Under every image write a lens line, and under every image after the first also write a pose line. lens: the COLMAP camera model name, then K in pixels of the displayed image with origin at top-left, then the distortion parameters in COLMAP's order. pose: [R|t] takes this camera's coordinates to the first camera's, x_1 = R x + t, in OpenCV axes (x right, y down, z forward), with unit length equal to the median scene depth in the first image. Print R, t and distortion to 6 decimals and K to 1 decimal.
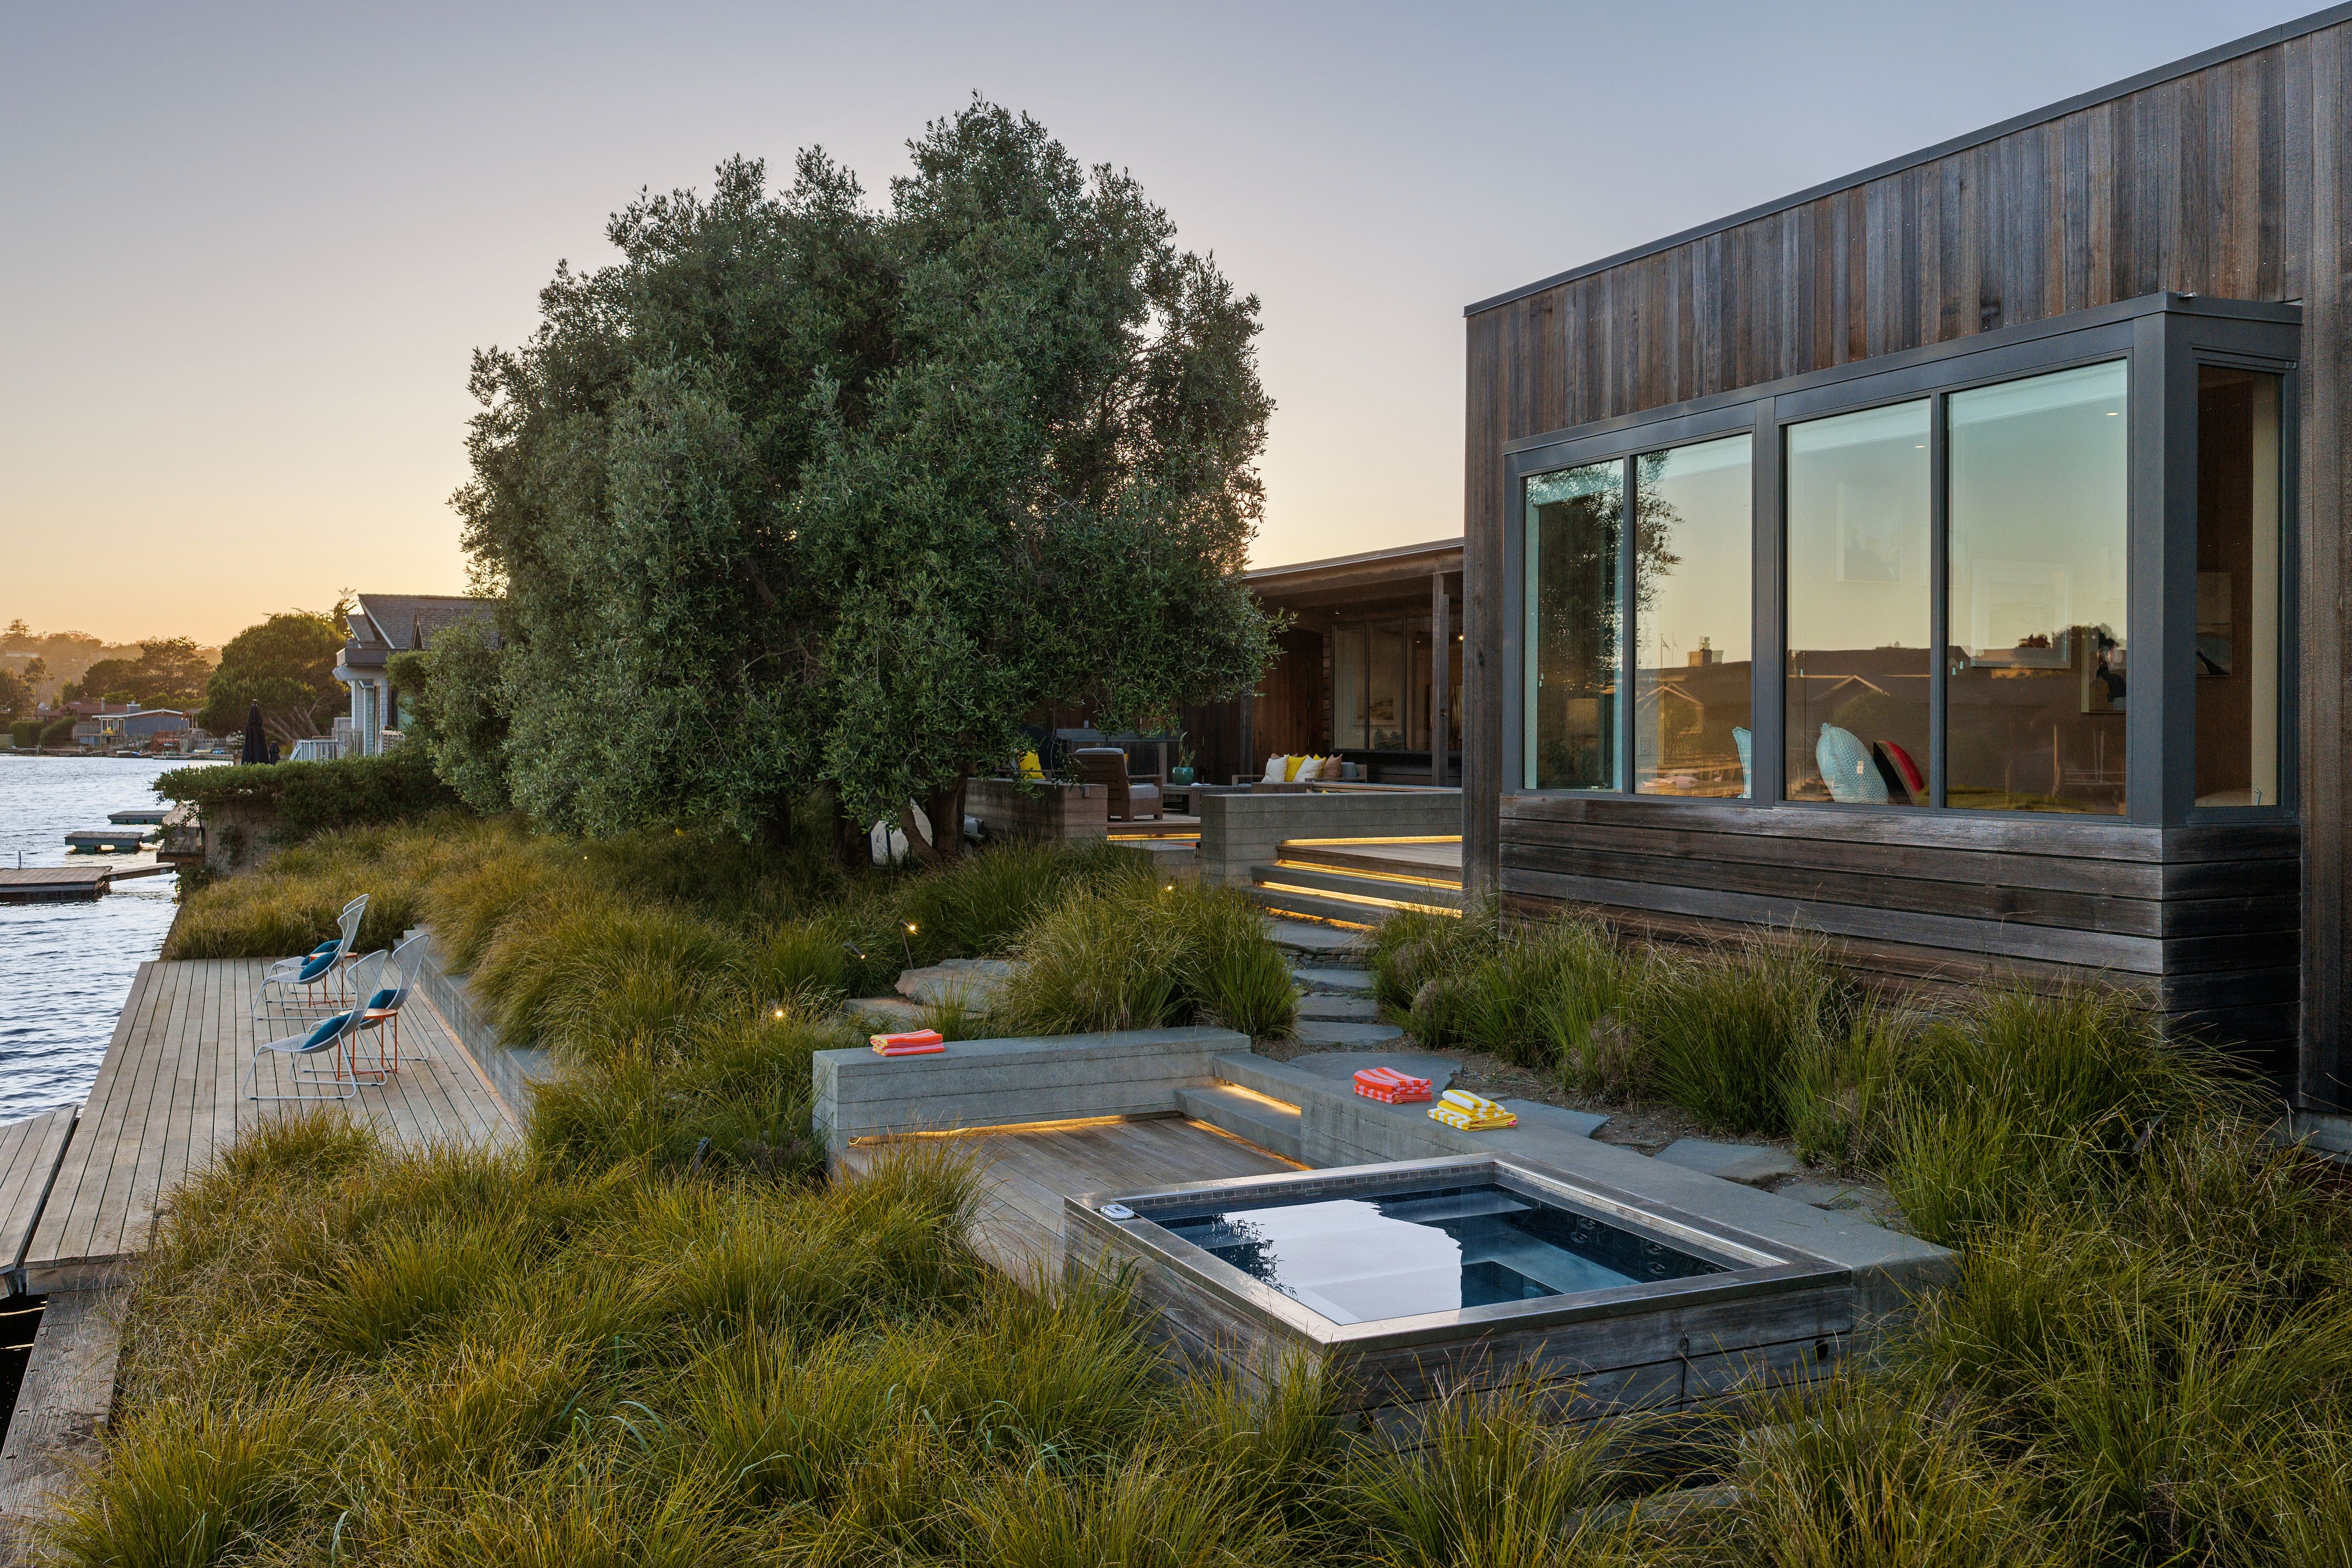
lens RADIAL K [[1964.3, 0, 1202.9], [0, 1964.3, 717.4], [0, 0, 1]] dist [-0.004494, -0.005958]
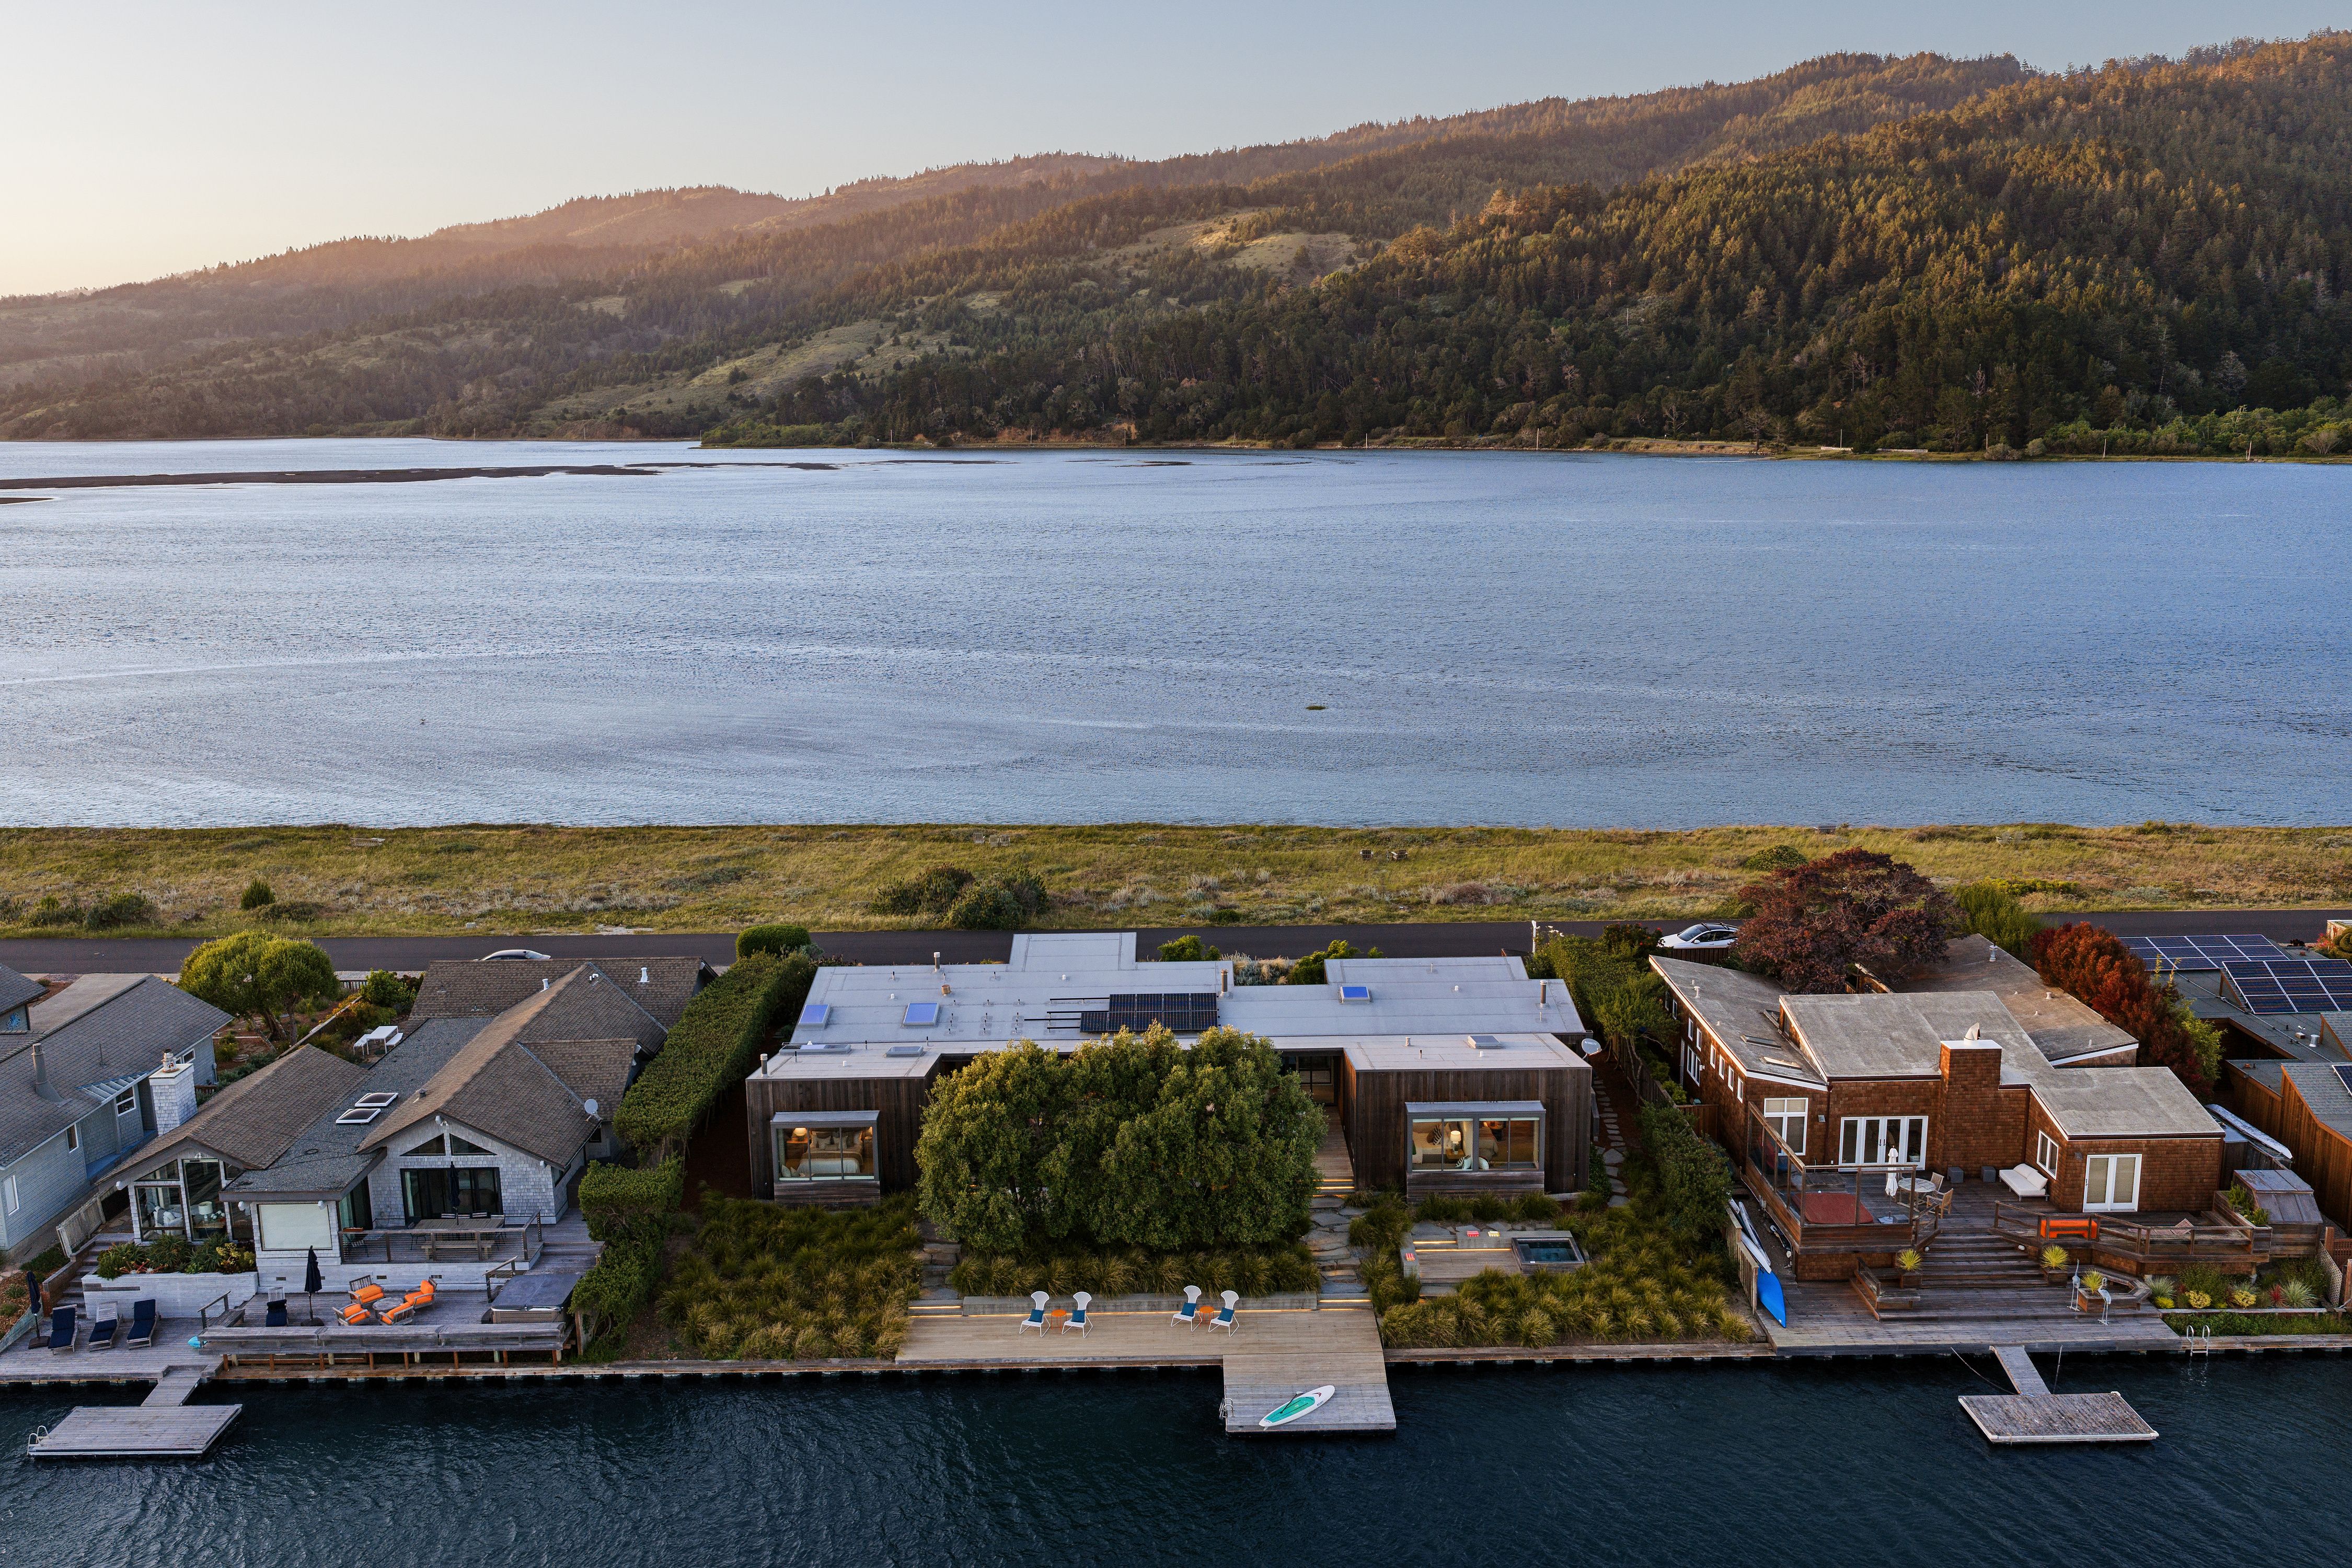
lens RADIAL K [[2023.8, 0, 1176.0], [0, 2023.8, 784.0], [0, 0, 1]] dist [0.016487, -0.005209]
pose [[0.432544, -0.193851, 0.880527, -6.094486], [0.007189, 0.977323, 0.211630, -2.769974], [-0.901584, -0.085209, 0.424129, -0.910470]]
